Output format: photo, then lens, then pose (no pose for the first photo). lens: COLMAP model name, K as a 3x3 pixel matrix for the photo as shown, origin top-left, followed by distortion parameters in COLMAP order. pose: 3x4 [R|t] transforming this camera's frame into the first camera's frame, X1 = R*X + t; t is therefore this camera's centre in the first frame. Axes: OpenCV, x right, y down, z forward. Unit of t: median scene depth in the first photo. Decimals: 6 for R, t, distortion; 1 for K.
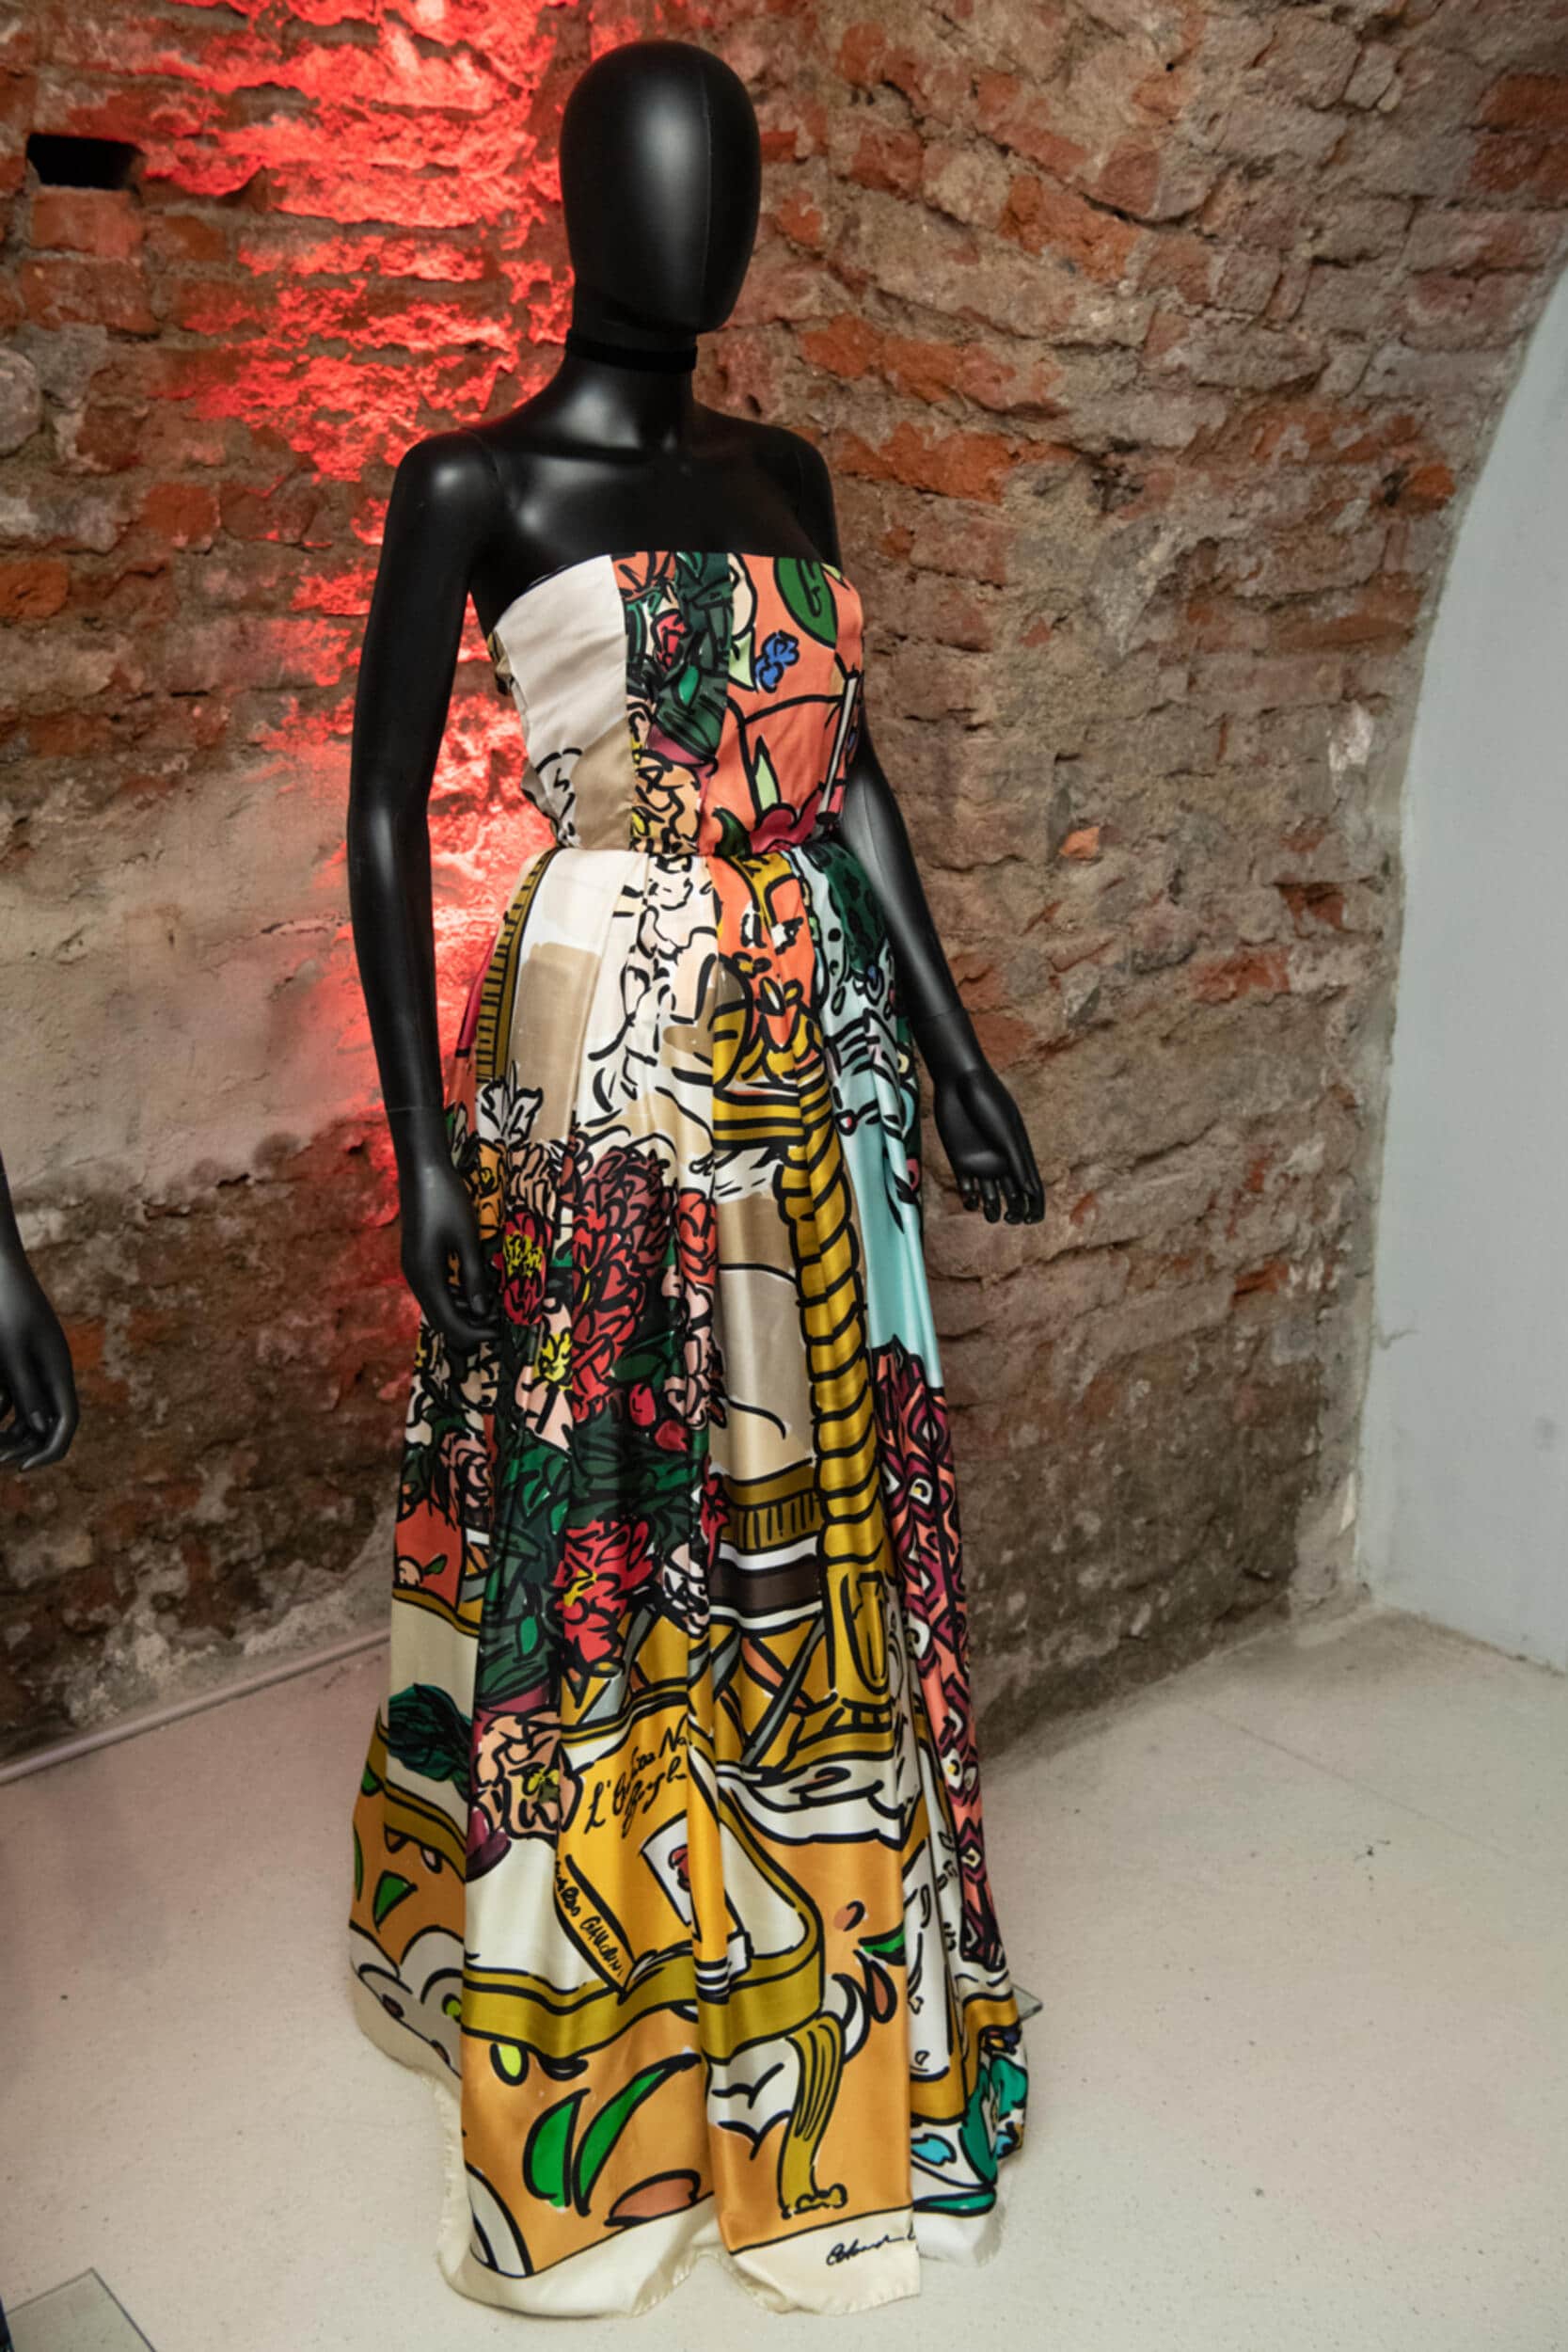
lens RADIAL K [[2550.1, 0, 786.7], [0, 2550.1, 1236.1], [0, 0, 1]] dist [0.026567, 0.063965]
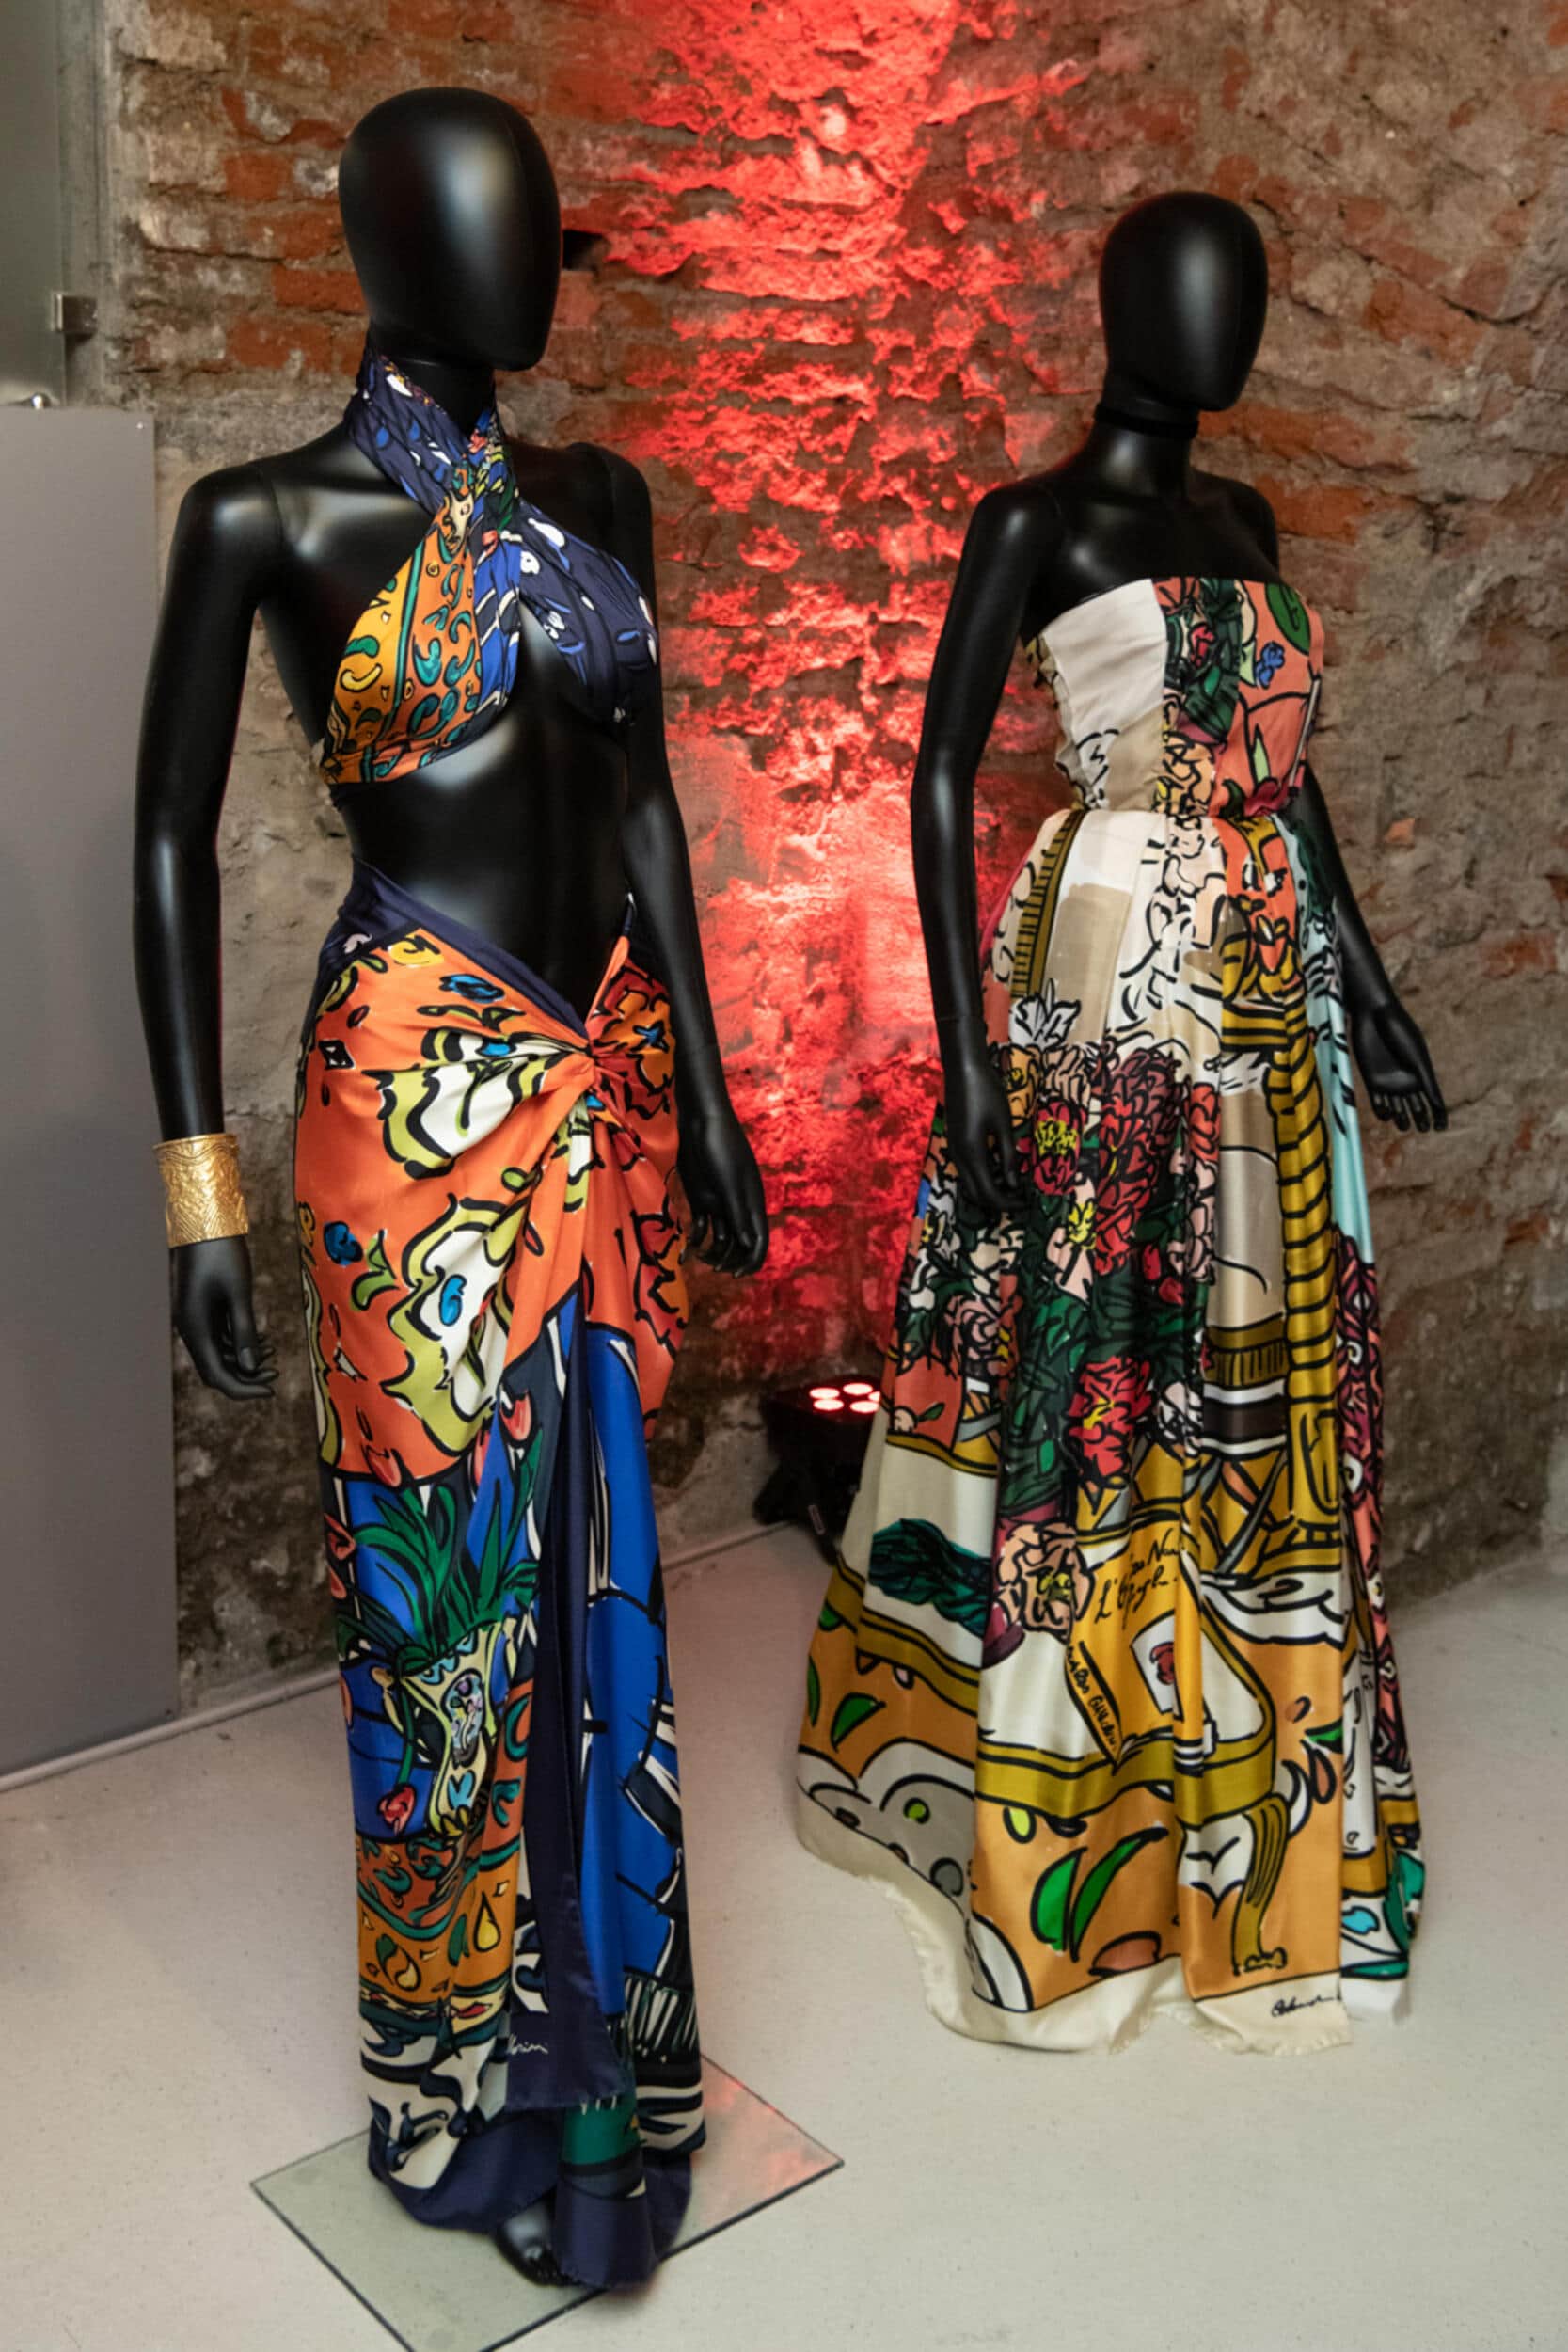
lens RADIAL K [[2733.0, 0, 783.9], [0, 2733.0, 1036.8], [0, 0, 1]] dist [0.011740, 0.020654]
pose [[0.999728, 0.019841, 0.012284, -0.234392], [-0.018573, 0.995216, -0.095916, 0.081862], [-0.014128, 0.095661, 0.995314, -0.286486]]
